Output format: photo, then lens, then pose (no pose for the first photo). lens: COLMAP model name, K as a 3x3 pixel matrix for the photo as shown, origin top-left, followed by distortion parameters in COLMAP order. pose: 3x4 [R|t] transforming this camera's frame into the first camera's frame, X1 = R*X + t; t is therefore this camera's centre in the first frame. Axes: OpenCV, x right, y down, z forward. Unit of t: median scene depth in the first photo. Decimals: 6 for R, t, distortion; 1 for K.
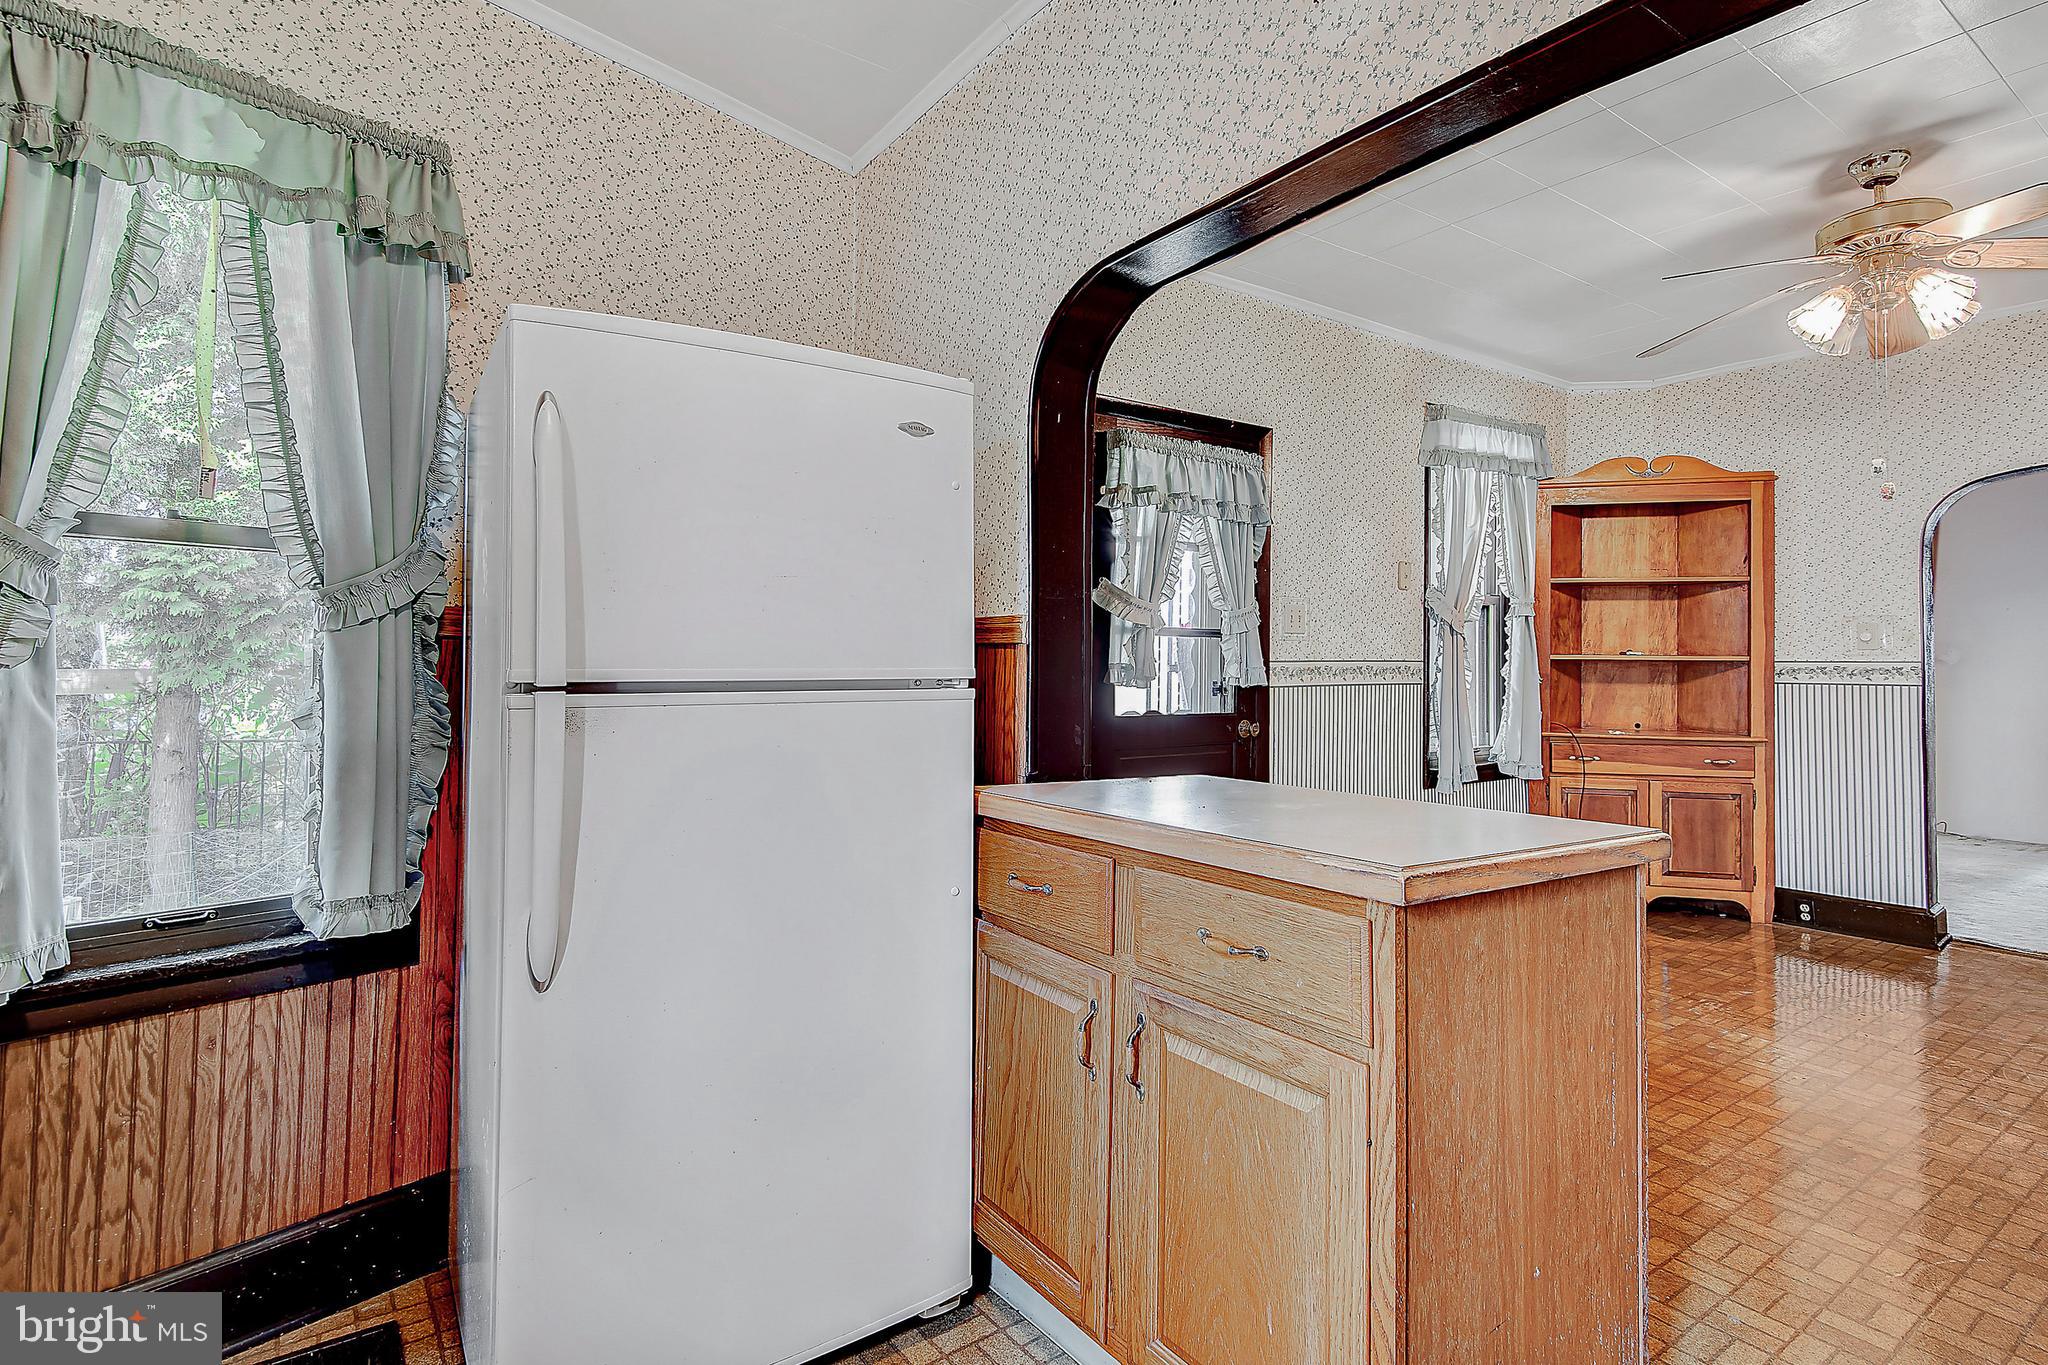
lens RADIAL K [[990.7, 0, 1052.5], [0, 990.7, 639.9], [0, 0, 1]] dist [0.014428, -0.003228]
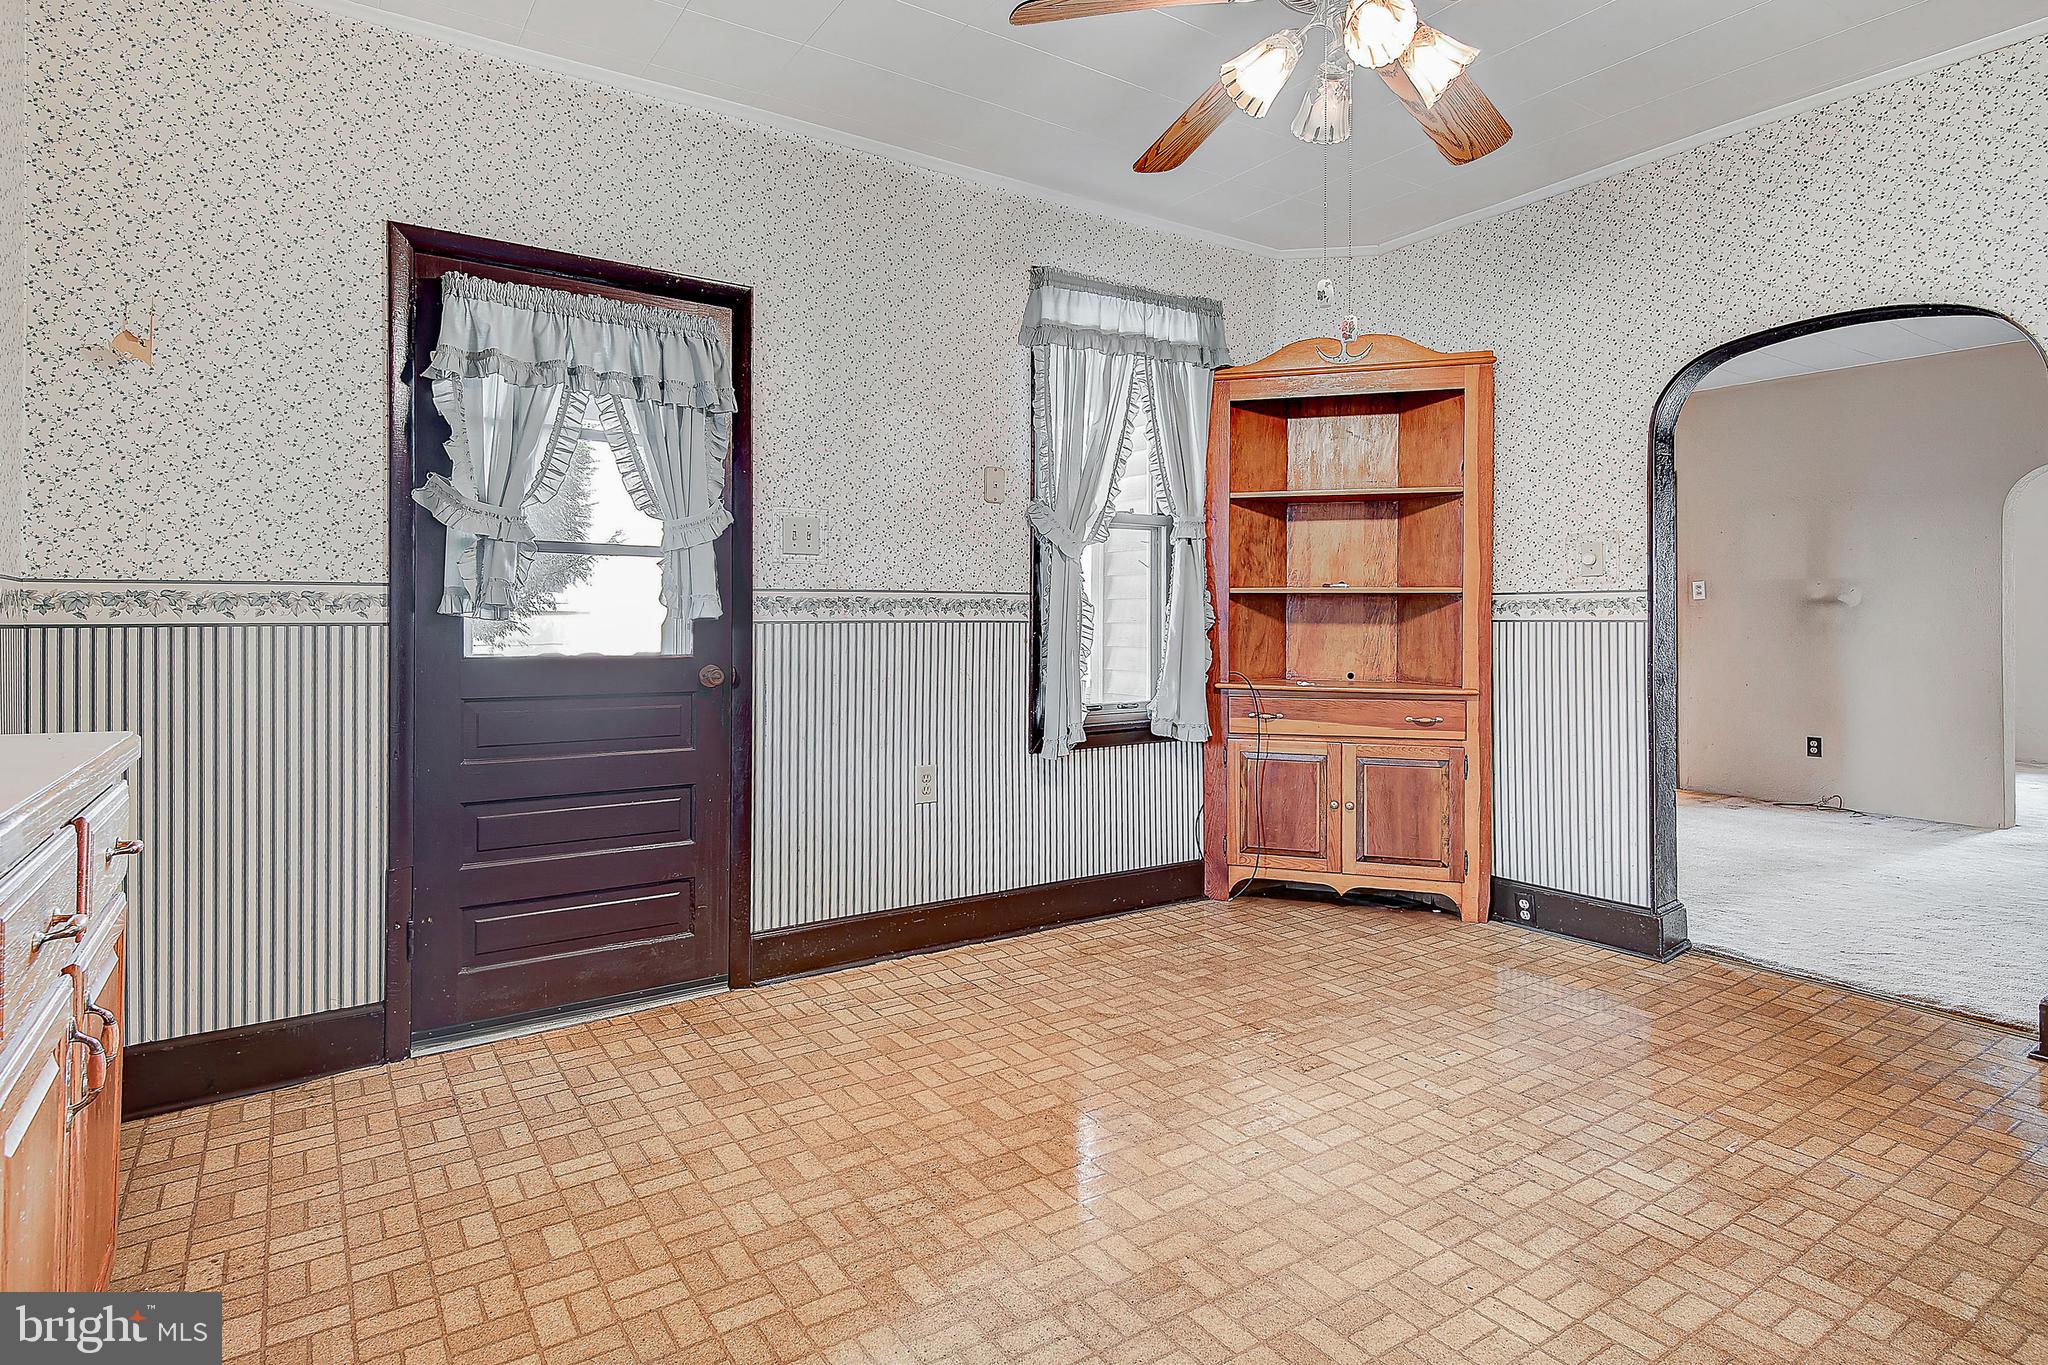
lens RADIAL K [[1057.2, 0, 1000.8], [0, 1057.2, 614.3], [0, 0, 1]] dist [0.017974, -0.009025]
pose [[0.999246, -0.002131, -0.038780, 0.364700], [0.002788, 0.999853, 0.016901, 0.022915], [0.038738, -0.016996, 0.999105, 0.143659]]
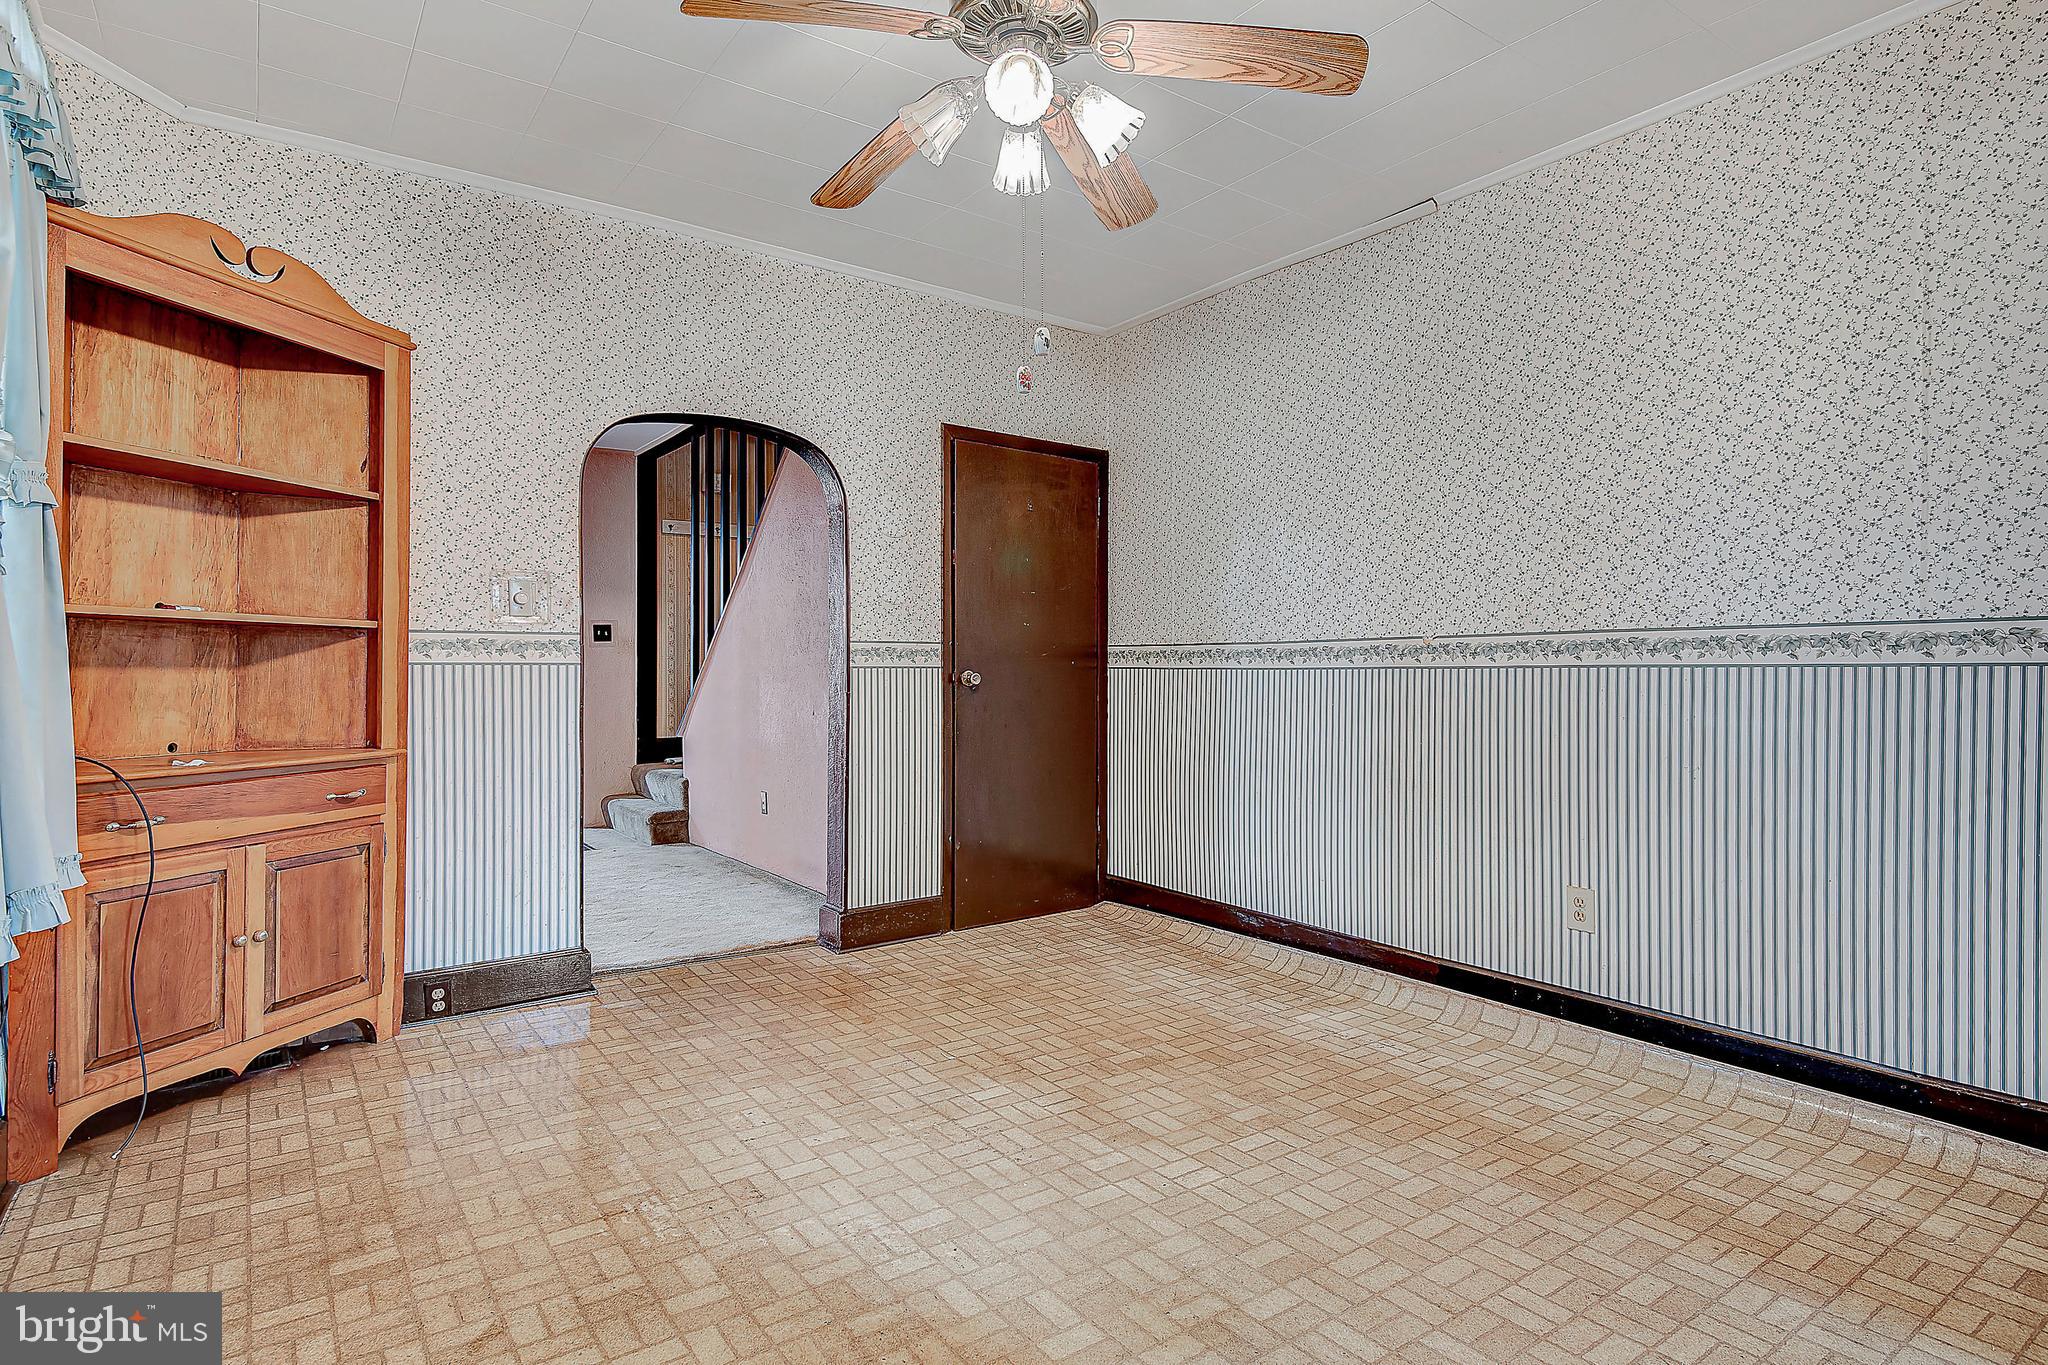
lens RADIAL K [[1072.7, 0, 1010.8], [0, 1072.7, 673.6], [0, 0, 1]] dist [0.006595, -0.005137]
pose [[0.011834, -0.011693, 0.999862, 0.028179], [-0.023716, 0.999647, 0.011971, 0.032040], [-0.999649, -0.023854, 0.011552, 0.594330]]
